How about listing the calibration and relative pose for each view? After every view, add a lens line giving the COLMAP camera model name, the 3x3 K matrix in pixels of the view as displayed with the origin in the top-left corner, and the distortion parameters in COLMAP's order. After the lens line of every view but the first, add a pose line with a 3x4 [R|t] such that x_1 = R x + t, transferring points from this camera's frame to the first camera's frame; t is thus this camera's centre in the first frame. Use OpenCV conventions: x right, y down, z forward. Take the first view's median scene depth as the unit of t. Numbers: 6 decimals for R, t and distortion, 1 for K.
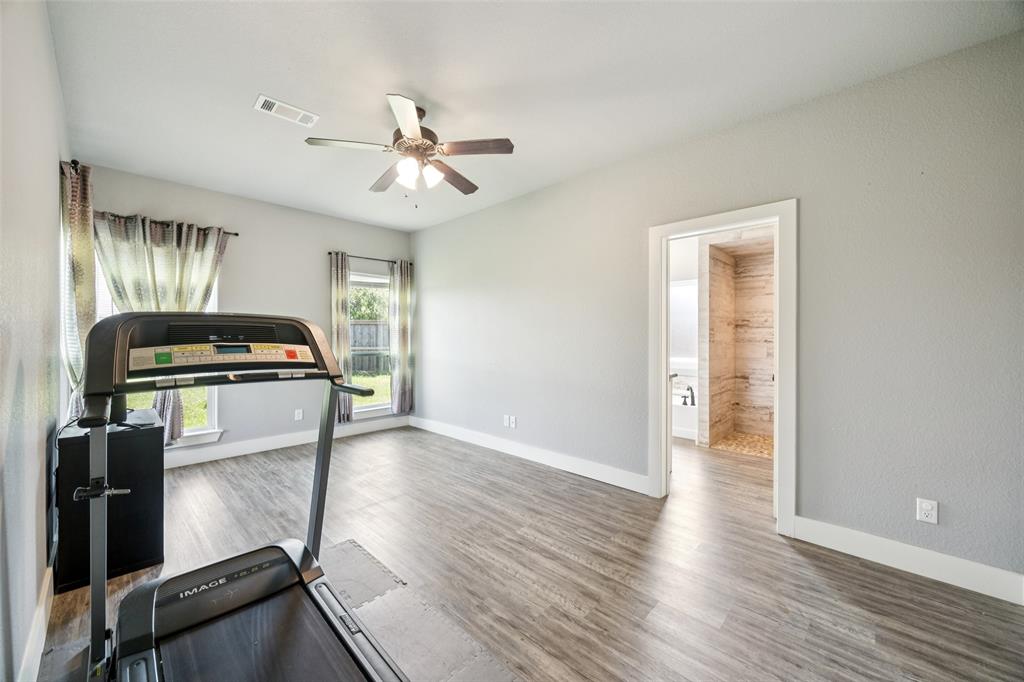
lens RADIAL K [[389.3, 0, 504.4], [0, 389.3, 336.5], [0, 0, 1]] dist [-0.001618, -0.000185]
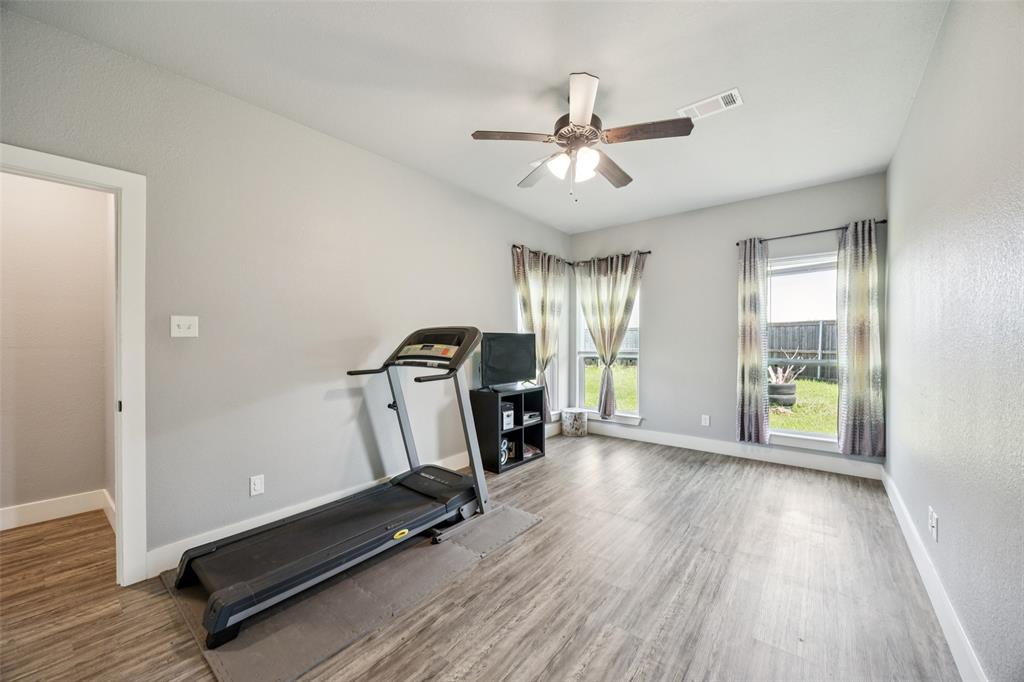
lens RADIAL K [[389.3, 0, 513.0], [0, 389.3, 345.1], [0, 0, 1]] dist [-0.001618, -0.000185]
pose [[0.096714, 0.010917, -0.995252, 0.460086], [0.004168, 0.999927, 0.011374, 0.000083], [0.995304, -0.005248, 0.096661, 0.508816]]
